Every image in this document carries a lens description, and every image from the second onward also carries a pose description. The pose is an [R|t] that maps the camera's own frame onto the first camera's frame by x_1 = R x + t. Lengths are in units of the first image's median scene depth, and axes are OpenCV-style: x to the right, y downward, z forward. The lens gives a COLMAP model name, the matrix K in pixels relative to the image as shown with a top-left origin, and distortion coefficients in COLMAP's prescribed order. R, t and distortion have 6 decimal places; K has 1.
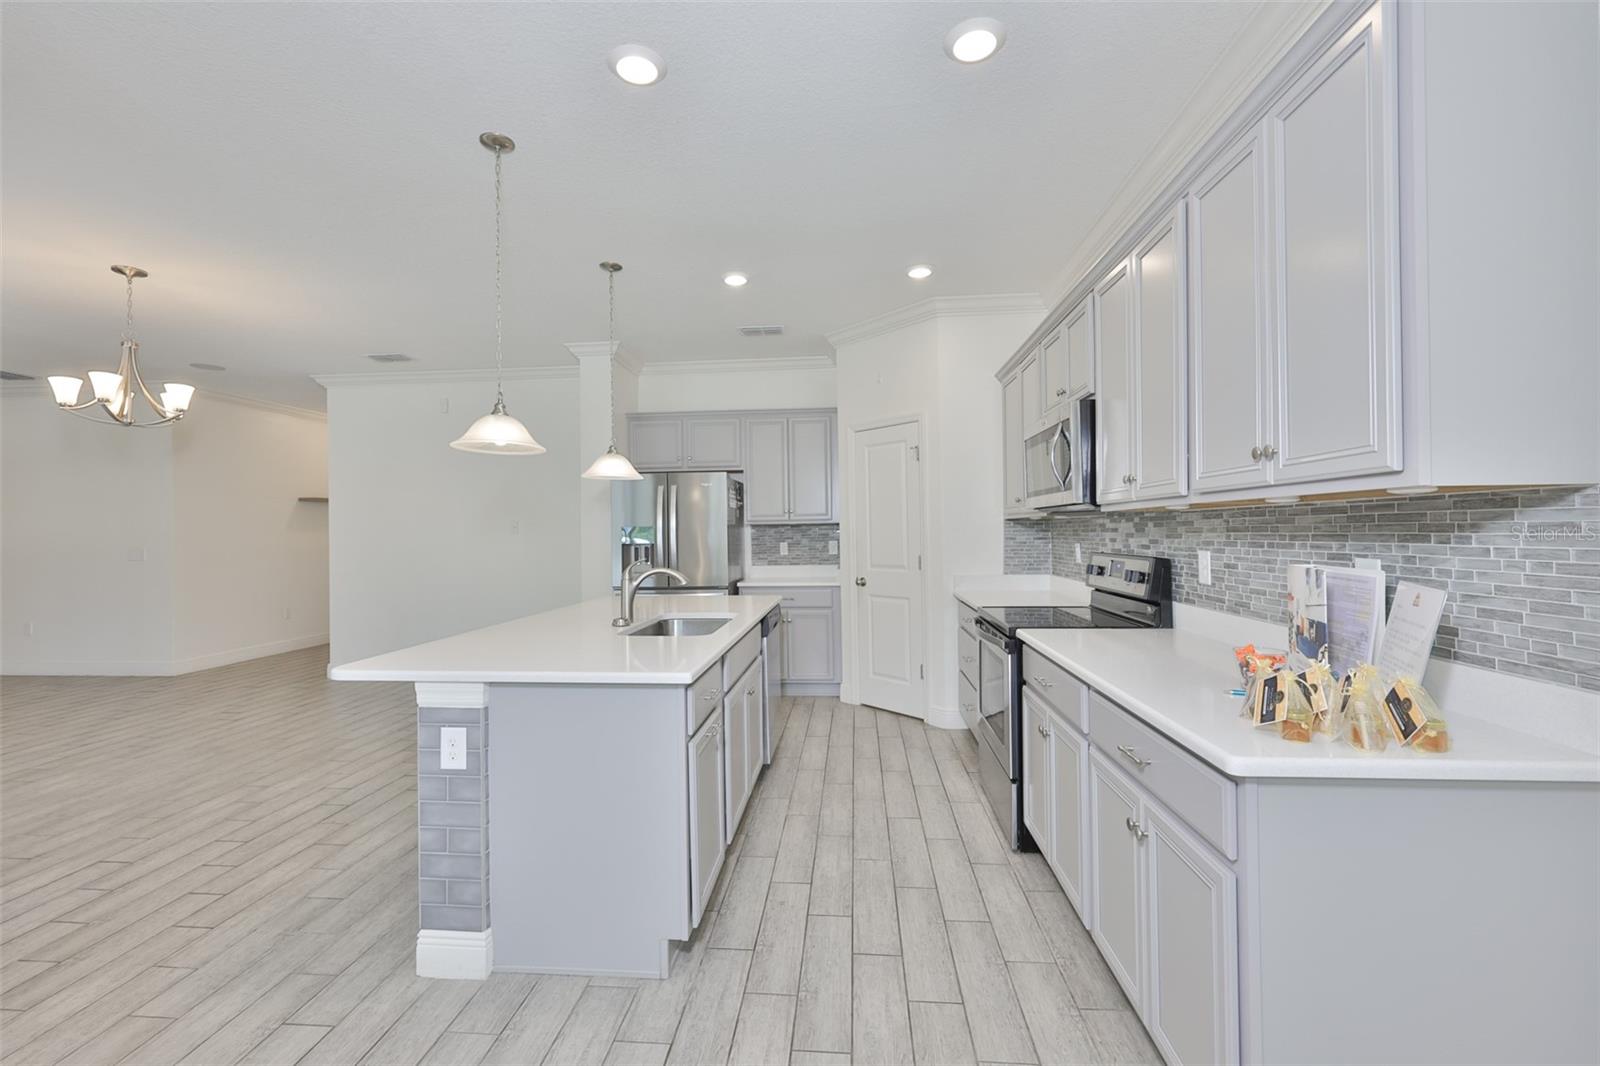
lens RADIAL K [[691.4, 0, 788.2], [0, 691.4, 524.8], [0, 0, 1]] dist [-0.002571, -0.000894]
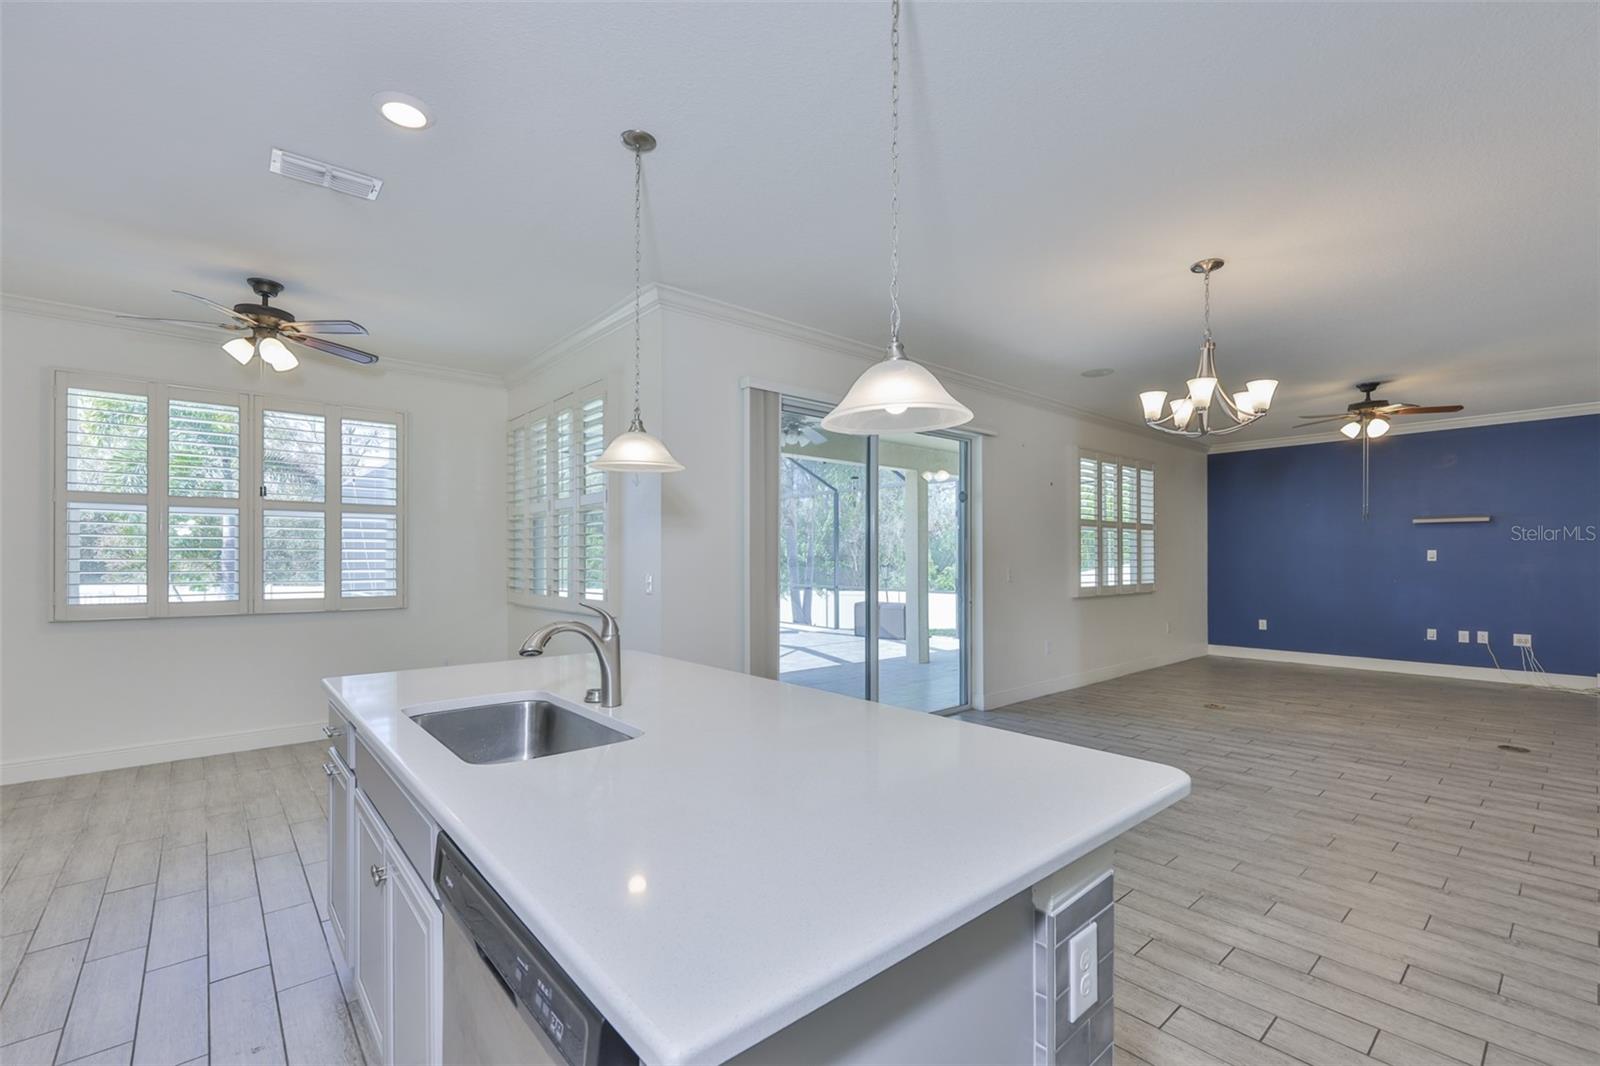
lens RADIAL K [[697.5, 0, 795.0], [0, 697.5, 553.7], [0, 0, 1]] dist [-0.002280, -0.000128]
pose [[-0.693832, 0.008752, -0.720083, 0.128371], [0.016665, 0.999853, -0.003905, 0.012625], [0.719944, -0.014710, -0.693876, 1.727065]]
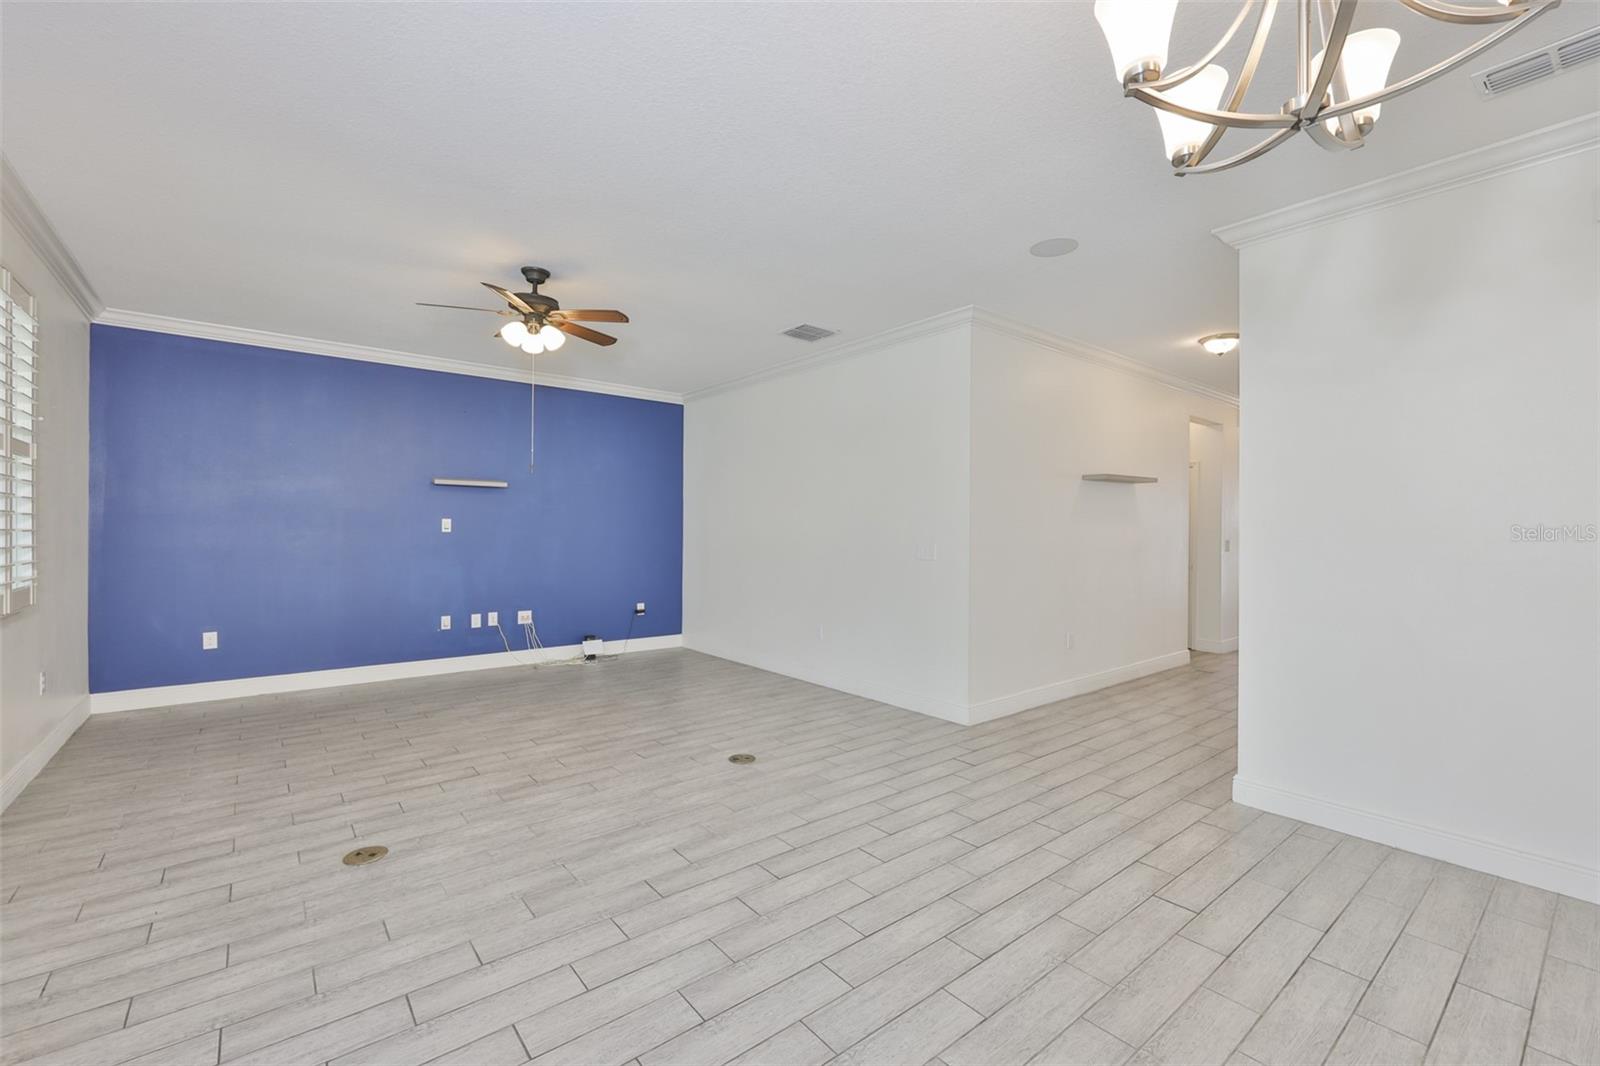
lens RADIAL K [[668.7, 0, 797.7], [0, 668.7, 528.8], [0, 0, 1]] dist [-0.005073, 0.000522]
pose [[0.702069, 0.018092, -0.711879, -1.248581], [-0.009497, 0.999826, 0.016044, 0.010054], [0.712045, -0.004503, 0.702119, 0.912354]]
